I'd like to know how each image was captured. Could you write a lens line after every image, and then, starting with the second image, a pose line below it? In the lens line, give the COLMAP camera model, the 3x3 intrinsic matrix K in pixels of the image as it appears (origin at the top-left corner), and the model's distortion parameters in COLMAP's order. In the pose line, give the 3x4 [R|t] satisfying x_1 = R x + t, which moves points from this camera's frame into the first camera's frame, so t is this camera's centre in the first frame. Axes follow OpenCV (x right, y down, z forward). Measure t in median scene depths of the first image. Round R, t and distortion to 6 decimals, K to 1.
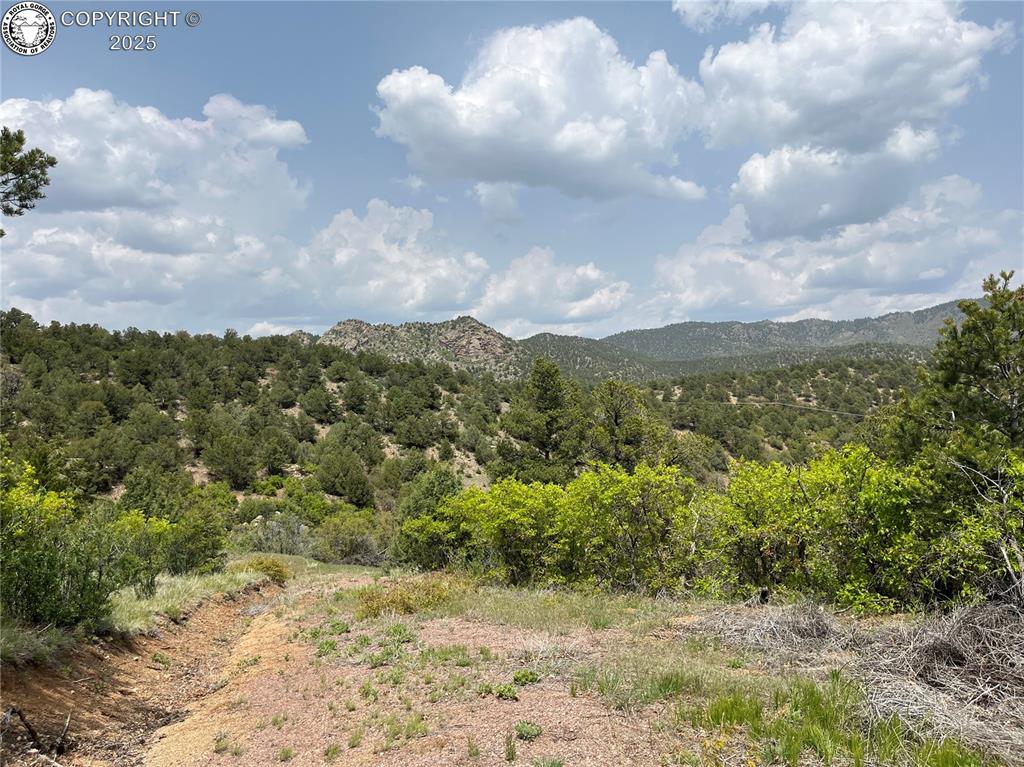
lens RADIAL K [[771.3, 0, 522.3], [0, 771.3, 390.3], [0, 0, 1]] dist [0.067948, -0.091566]
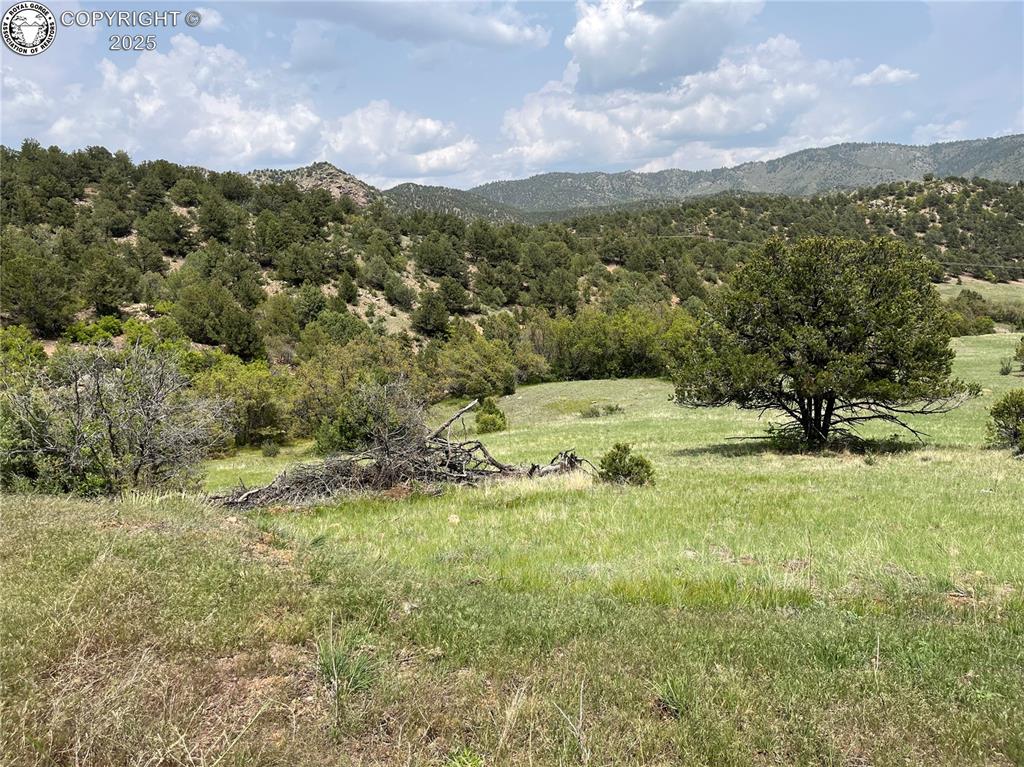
lens RADIAL K [[771.3, 0, 511.3], [0, 771.3, 377.7], [0, 0, 1]] dist [0.067948, -0.091566]
pose [[0.986631, -0.045451, 0.156503, -0.050965], [0.018782, 0.985636, 0.167839, 0.033140], [-0.161883, -0.162655, 0.973312, 0.171919]]
